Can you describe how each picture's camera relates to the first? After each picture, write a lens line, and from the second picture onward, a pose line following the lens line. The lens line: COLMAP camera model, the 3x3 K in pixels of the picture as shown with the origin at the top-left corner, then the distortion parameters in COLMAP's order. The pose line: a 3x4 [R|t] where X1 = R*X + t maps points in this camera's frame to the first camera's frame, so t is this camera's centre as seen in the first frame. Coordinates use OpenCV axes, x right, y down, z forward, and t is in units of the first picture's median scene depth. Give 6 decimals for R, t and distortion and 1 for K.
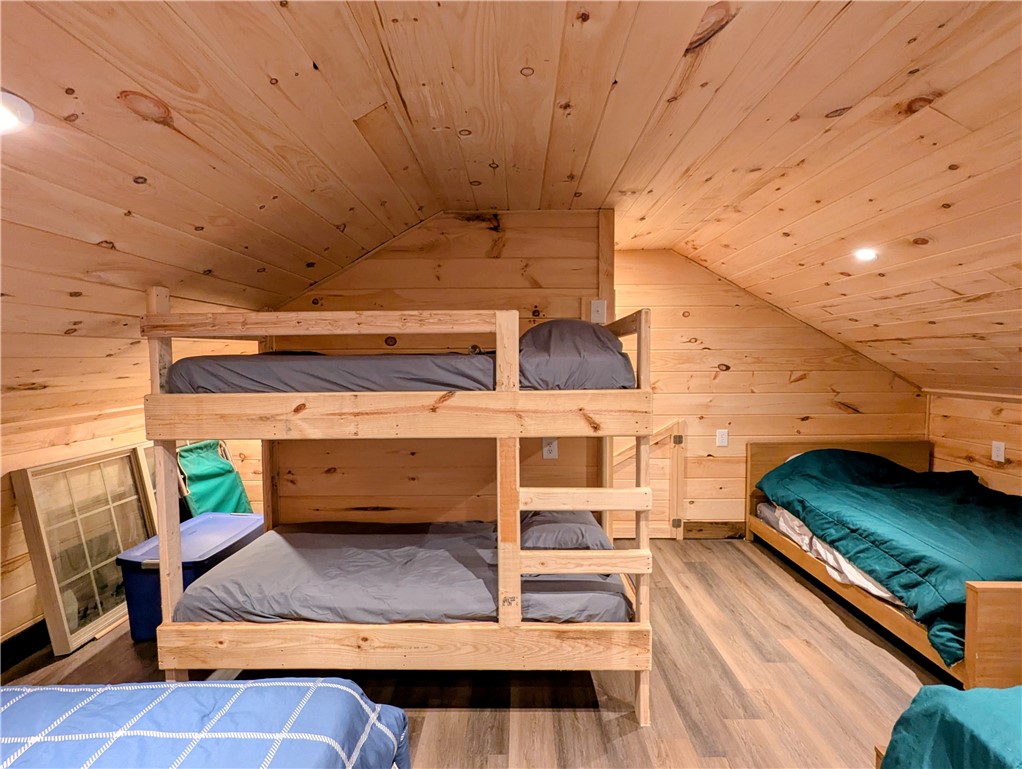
lens RADIAL K [[495.5, 0, 513.2], [0, 495.5, 389.2], [0, 0, 1]] dist [-0.004473, -0.001075]
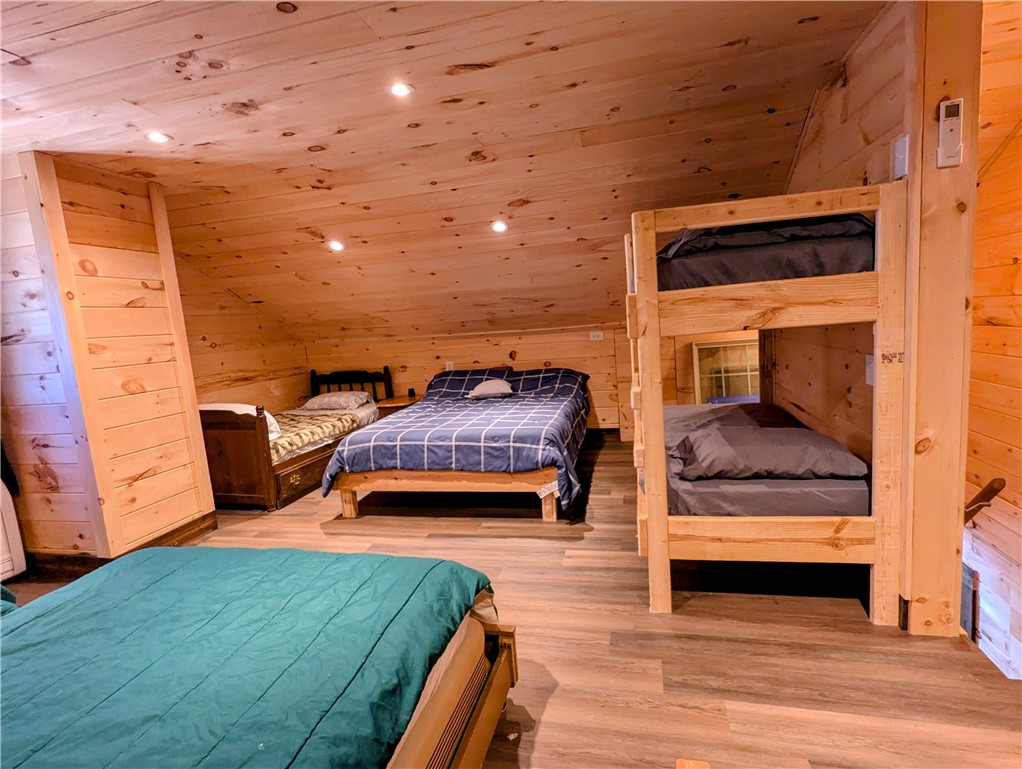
lens RADIAL K [[494.0, 0, 512.2], [0, 494.0, 385.6], [0, 0, 1]] dist [-0.001153, 0.002191]
pose [[-0.217103, 0.154927, -0.963776, 1.312329], [0.026247, 0.987894, 0.152892, 0.024781], [0.975796, 0.007897, -0.218541, 0.950120]]
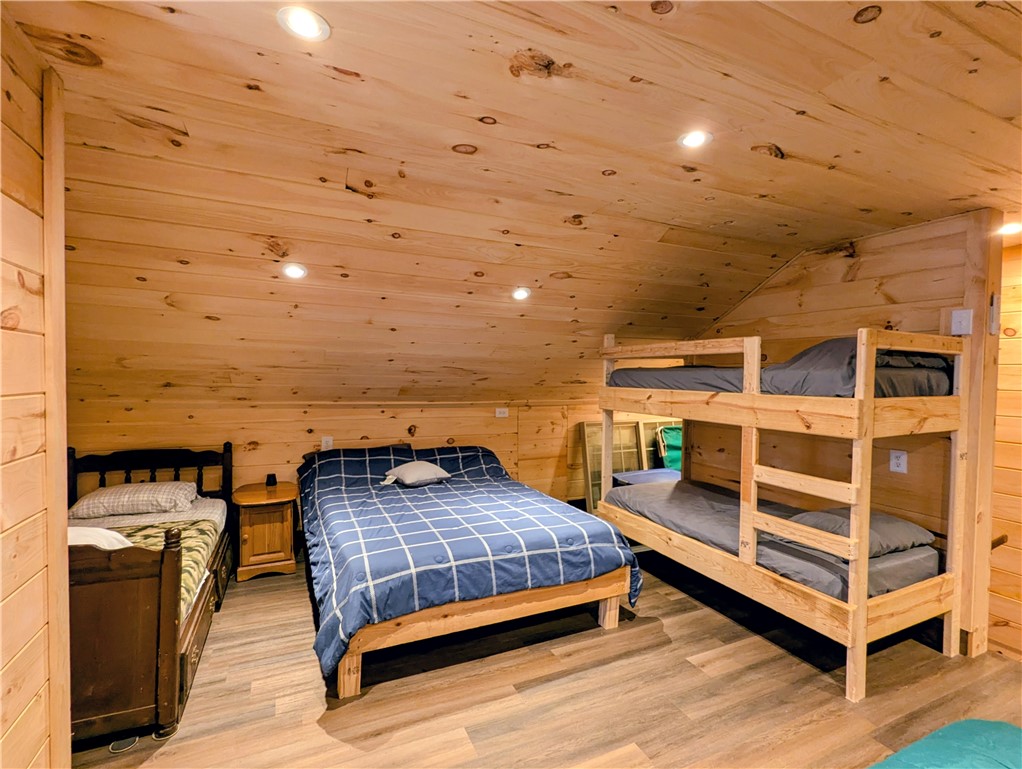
lens RADIAL K [[479.0, 0, 510.5], [0, 479.0, 388.9], [0, 0, 1]] dist [-0.002817, 0.000211]
pose [[0.425908, 0.043007, -0.903744, 0.897833], [-0.066589, 0.997651, 0.016095, 0.013206], [0.902313, 0.053325, 0.427772, -0.194585]]
